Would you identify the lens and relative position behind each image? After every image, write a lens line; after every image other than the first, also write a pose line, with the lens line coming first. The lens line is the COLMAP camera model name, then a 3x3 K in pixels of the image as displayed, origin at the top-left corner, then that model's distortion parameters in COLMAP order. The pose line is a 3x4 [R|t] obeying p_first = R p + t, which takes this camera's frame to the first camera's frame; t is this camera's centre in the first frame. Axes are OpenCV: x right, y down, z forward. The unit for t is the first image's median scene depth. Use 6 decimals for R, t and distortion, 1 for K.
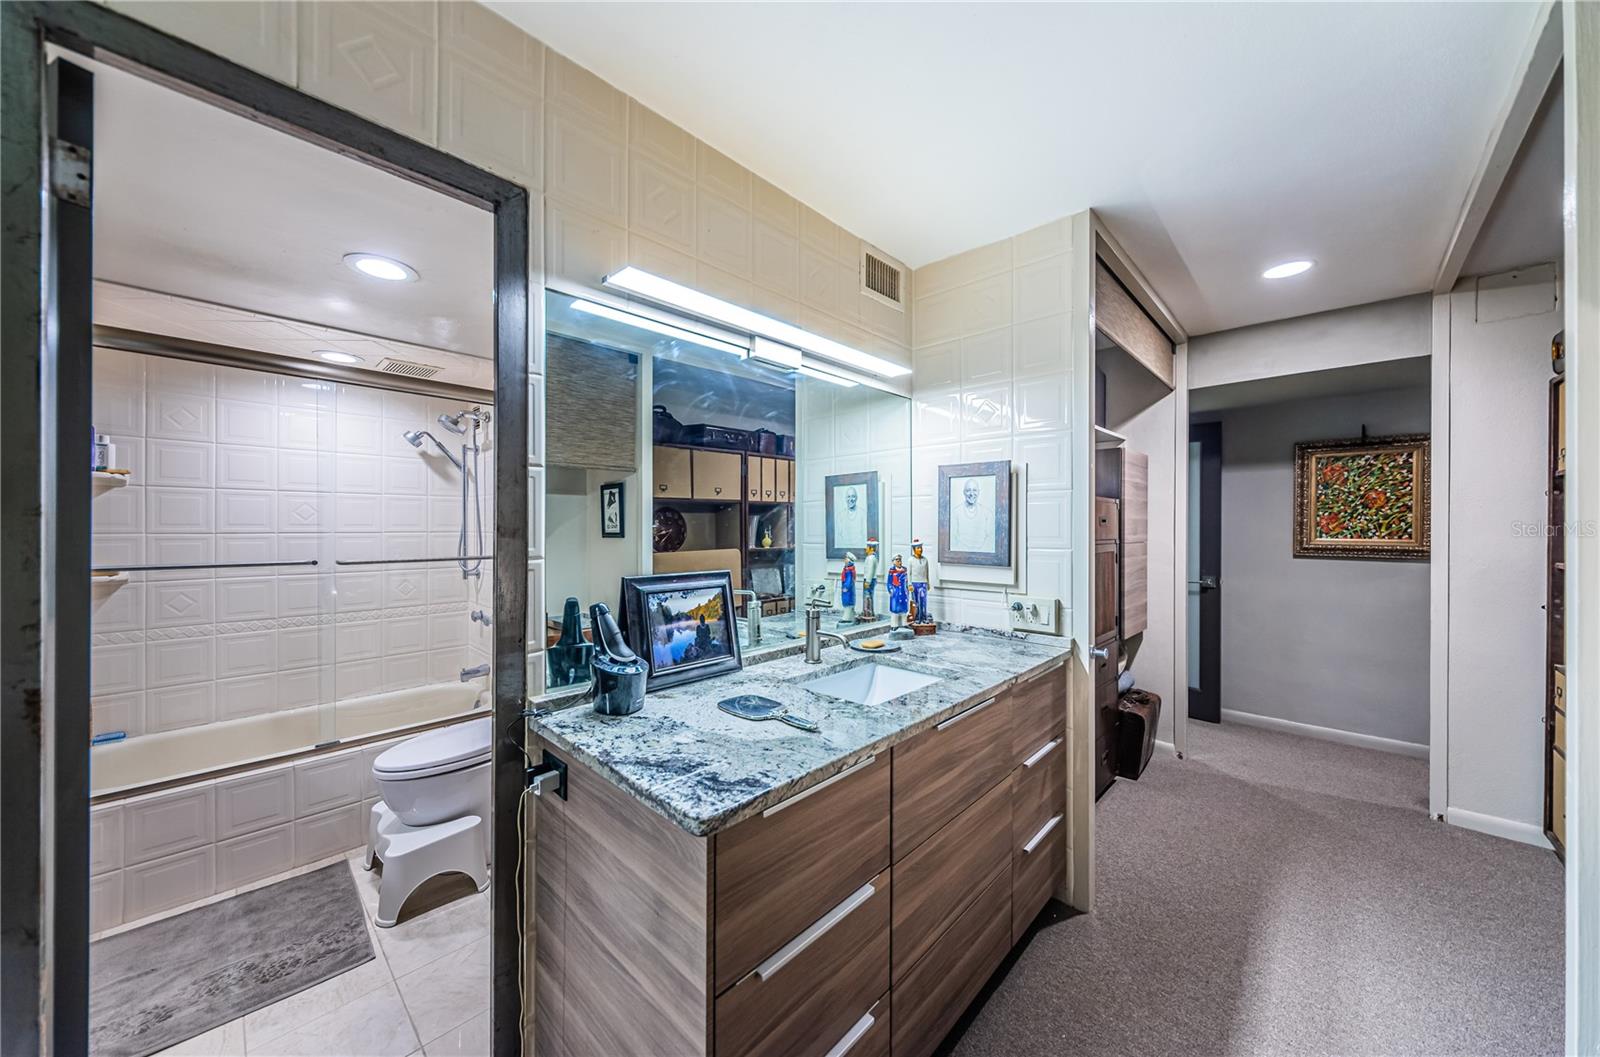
lens RADIAL K [[556.2, 0, 796.0], [0, 556.2, 529.2], [0, 0, 1]] dist [0.005994, -0.001469]
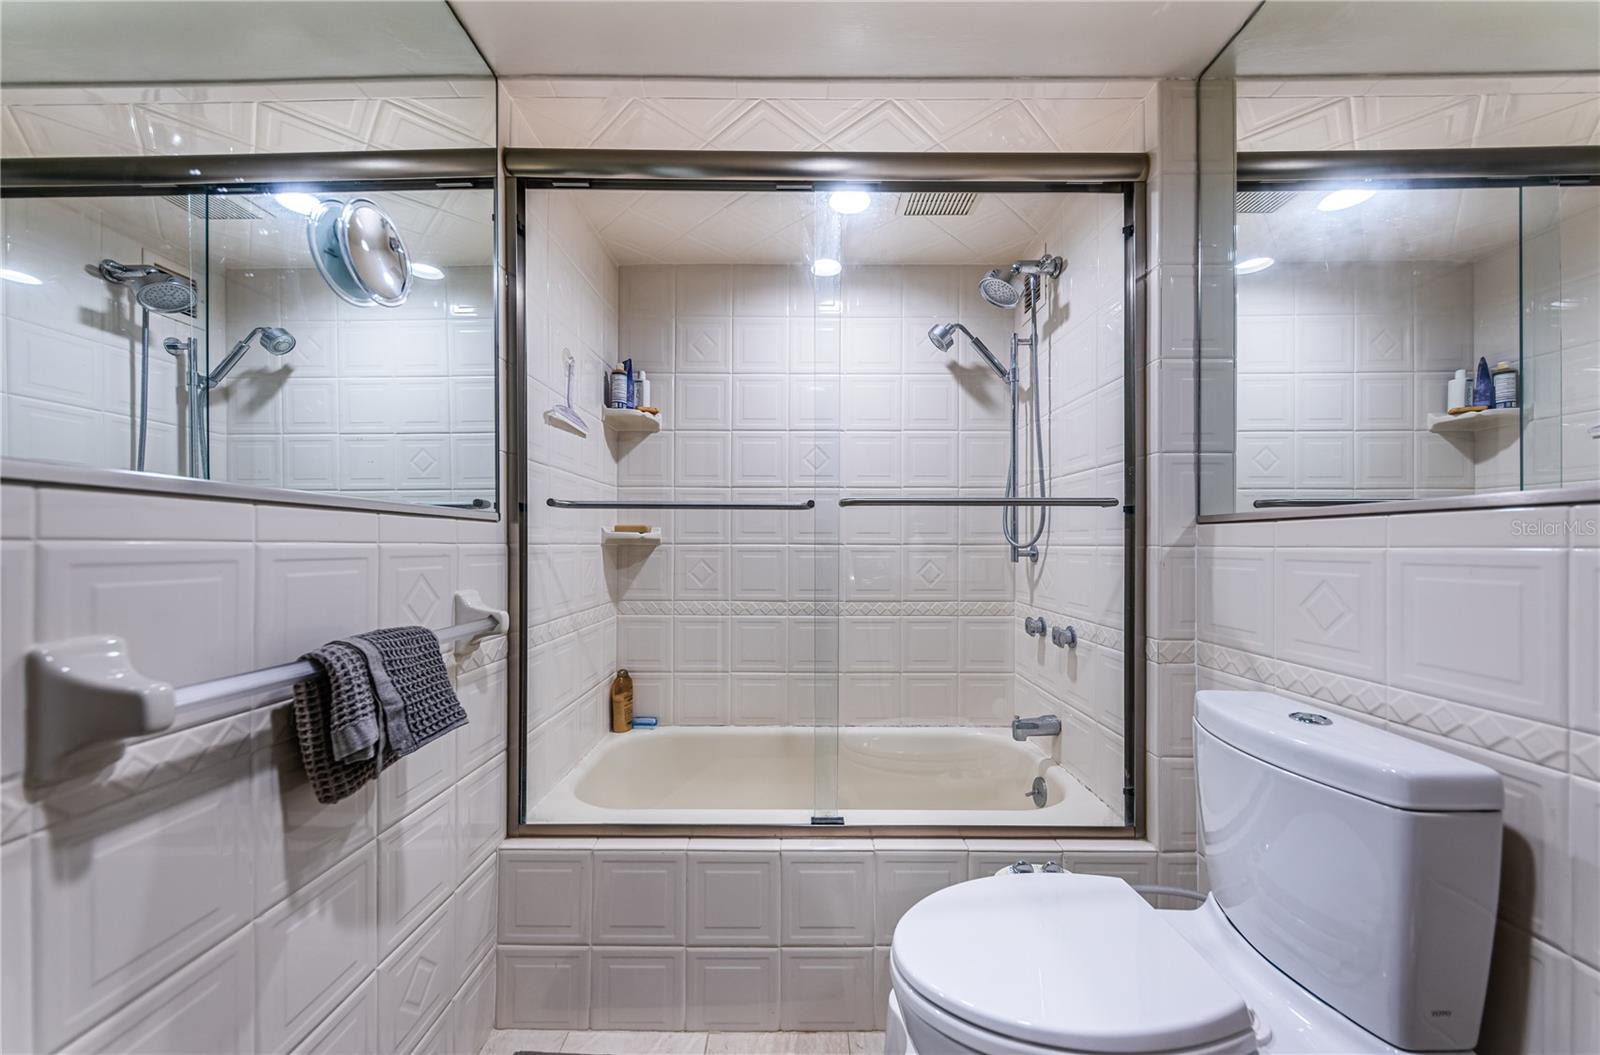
lens RADIAL K [[575.9, 0, 798.4], [0, 575.9, 539.2], [0, 0, 1]] dist [0.004808, -0.001734]
pose [[0.691423, -0.007811, -0.722408, -0.348243], [-0.003933, 0.999886, -0.014576, 0.084837], [0.722440, 0.012919, 0.691313, 0.459007]]
